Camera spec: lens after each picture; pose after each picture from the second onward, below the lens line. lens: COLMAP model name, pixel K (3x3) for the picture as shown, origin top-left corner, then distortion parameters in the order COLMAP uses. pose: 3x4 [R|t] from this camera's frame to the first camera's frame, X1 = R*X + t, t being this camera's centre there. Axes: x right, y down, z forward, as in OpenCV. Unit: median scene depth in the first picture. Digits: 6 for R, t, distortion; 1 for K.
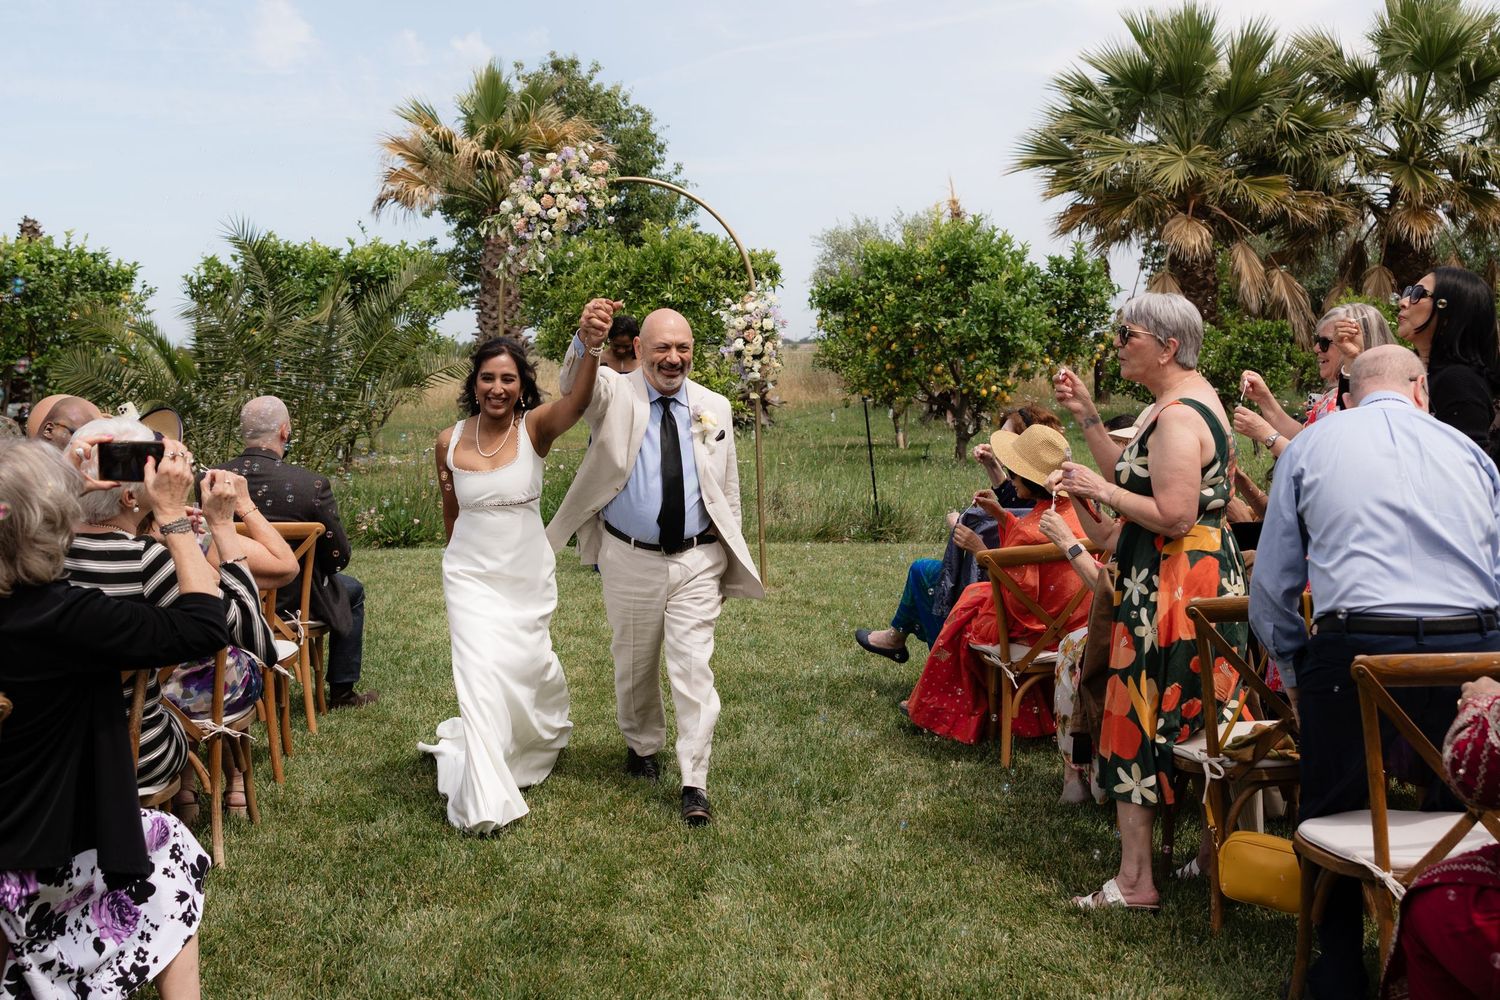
lens RADIAL K [[1796.1, 0, 716.9], [0, 1796.1, 359.9], [0, 0, 1]] dist [0.019291, 0.000000]
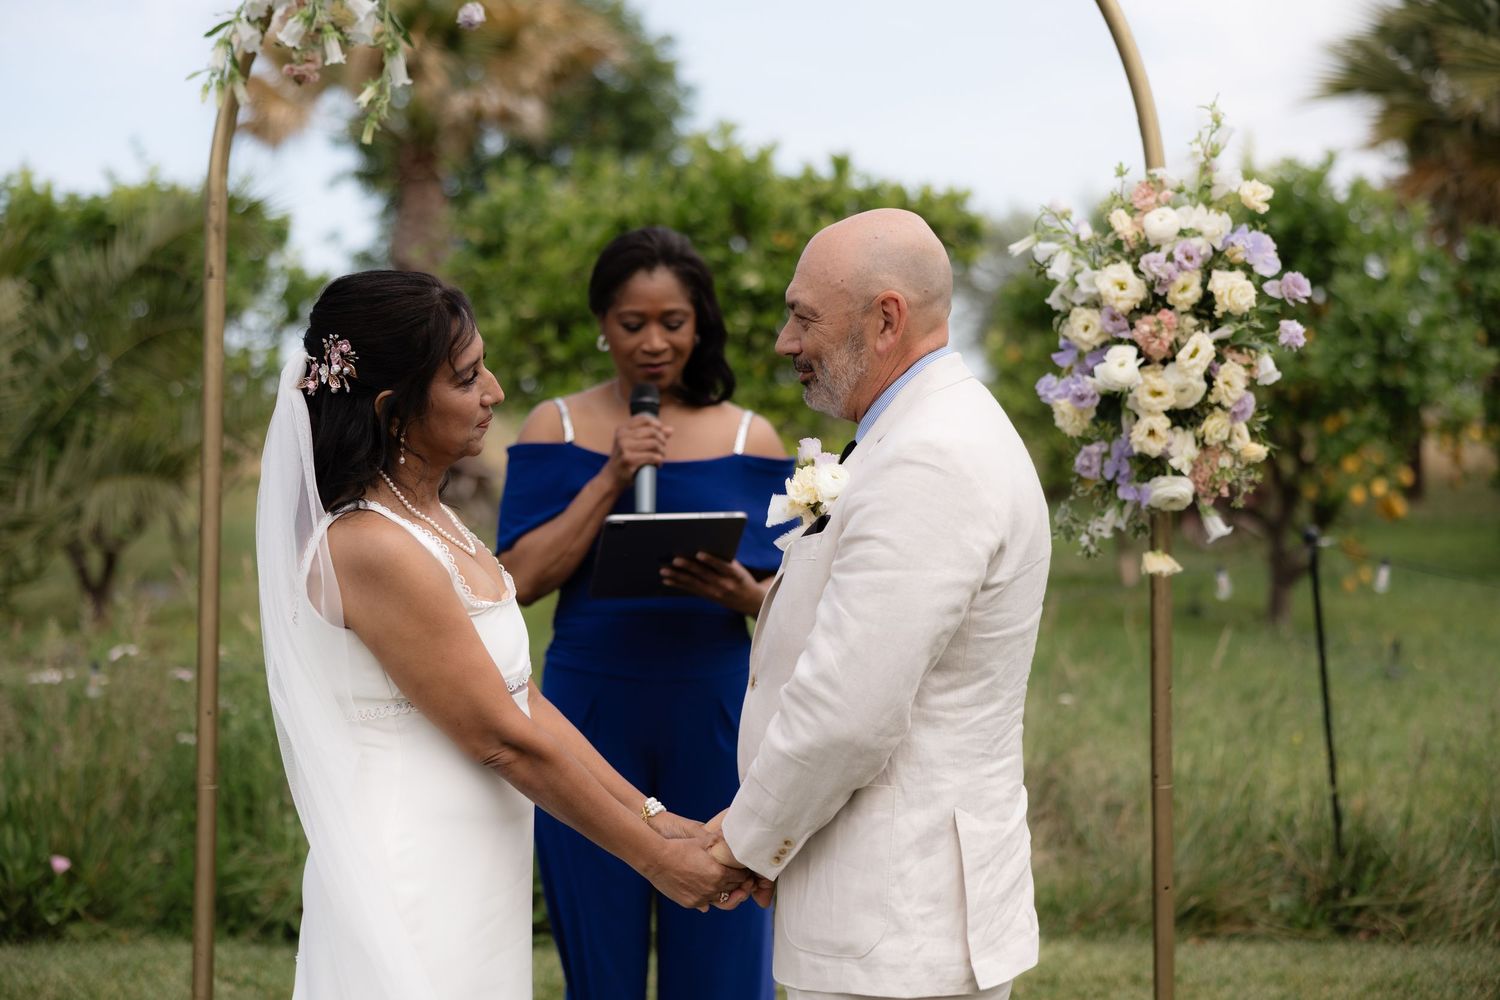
lens RADIAL K [[2353.1, 0, 742.8], [0, 2353.1, 496.4], [0, 0, 1]] dist [0.022362, 0.000000]
pose [[0.999827, 0.018422, -0.002594, -0.019348], [-0.018326, 0.999284, 0.033114, -0.000185], [0.003202, -0.033061, 0.999448, 0.314799]]
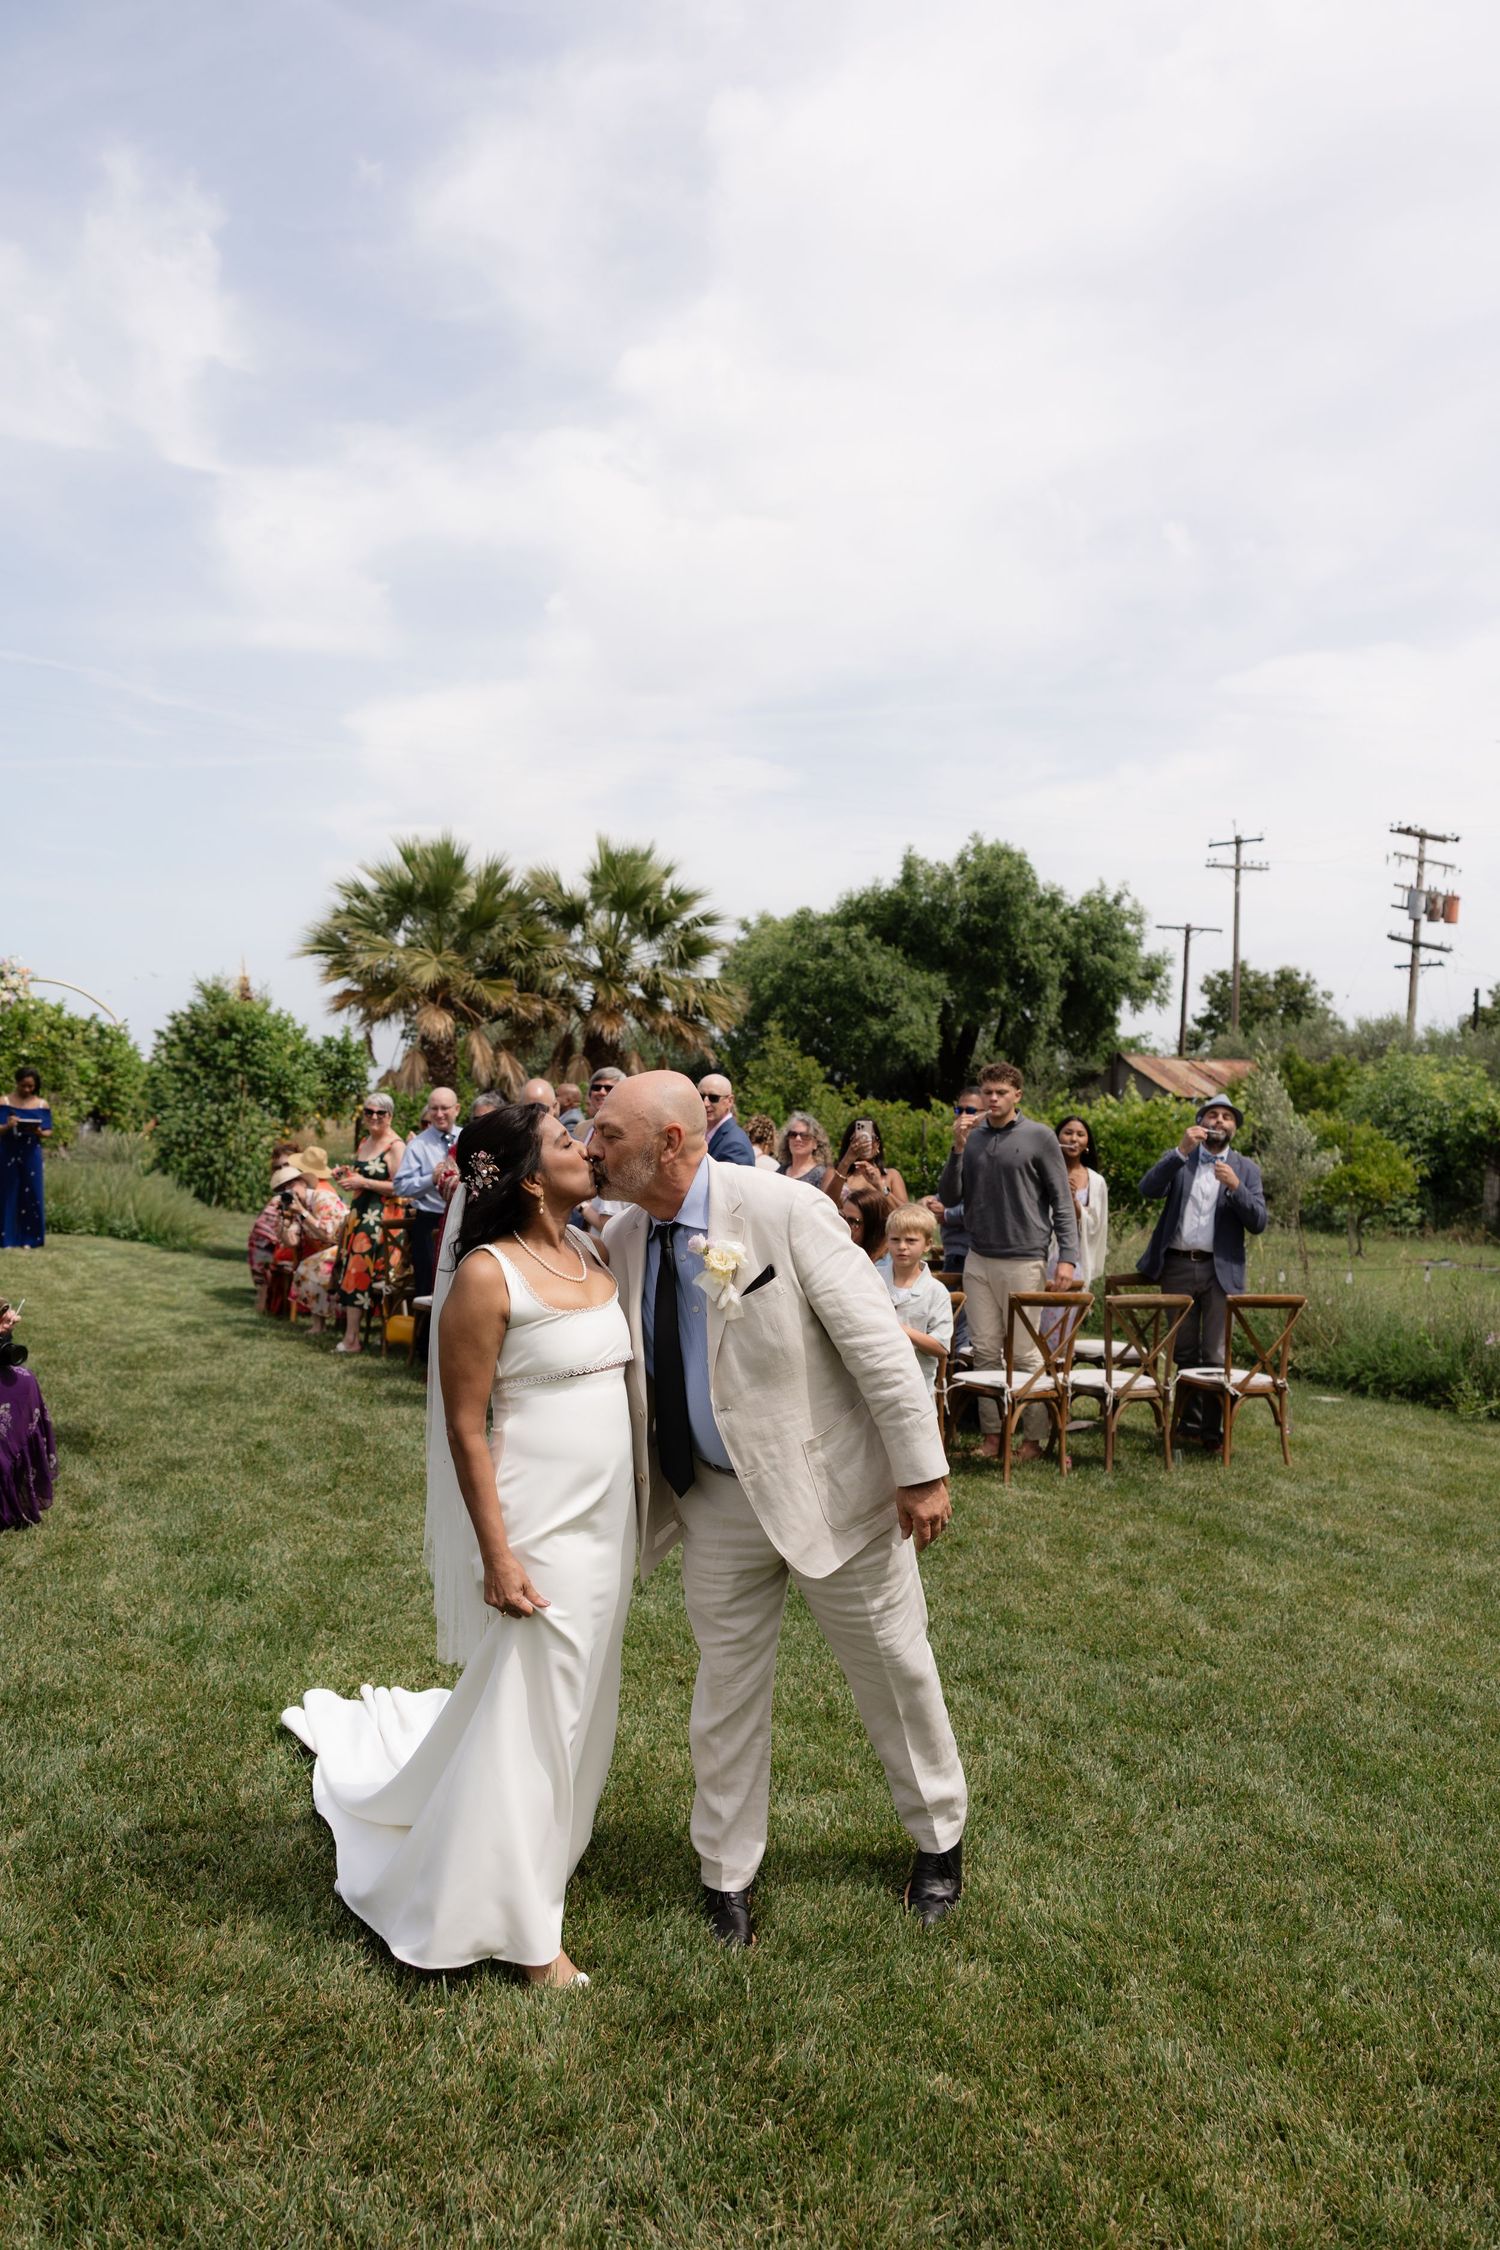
lens RADIAL K [[1772.1, 0, 728.5], [0, 1772.1, 1076.5], [0, 0, 1]] dist [-0.003369, 0.021539]
pose [[0.914294, 0.061888, 0.400295, -0.055349], [-0.053090, 0.998043, -0.033043, -0.001756], [-0.401556, 0.008959, 0.915791, -0.273101]]
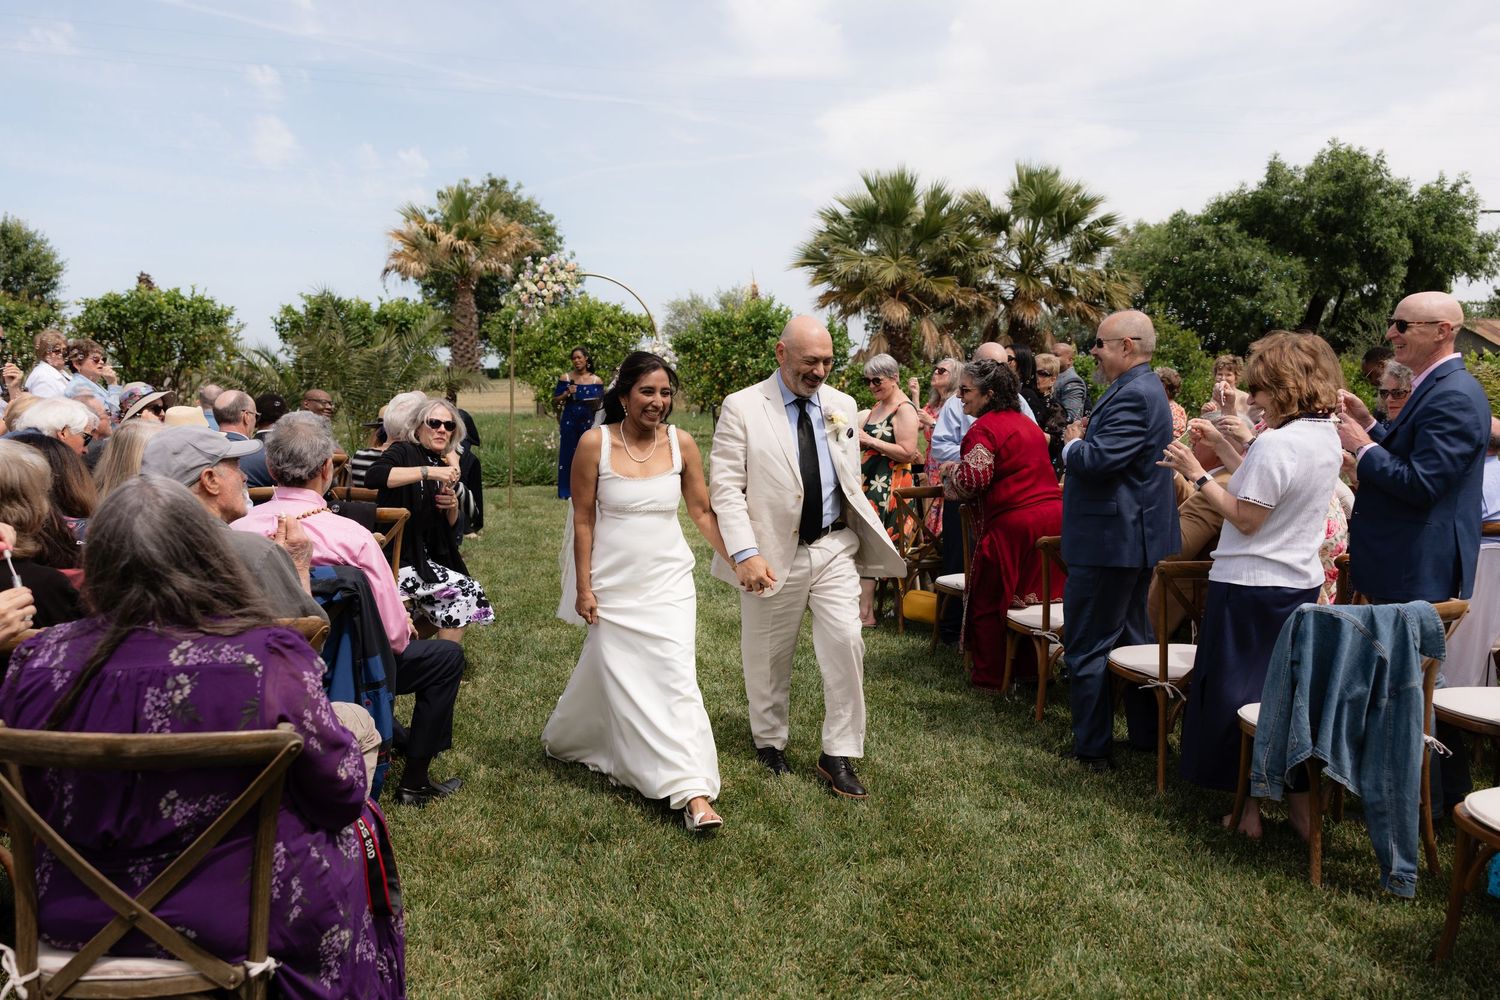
lens RADIAL K [[1184.6, 0, 748.3], [0, 1184.6, 484.6], [0, 0, 1]] dist [0.008413, 0.011807]
pose [[0.990085, 0.015177, 0.139646, -0.025465], [-0.027043, 0.996143, 0.083474, 0.001073], [-0.137840, -0.086422, 0.986677, -0.081728]]
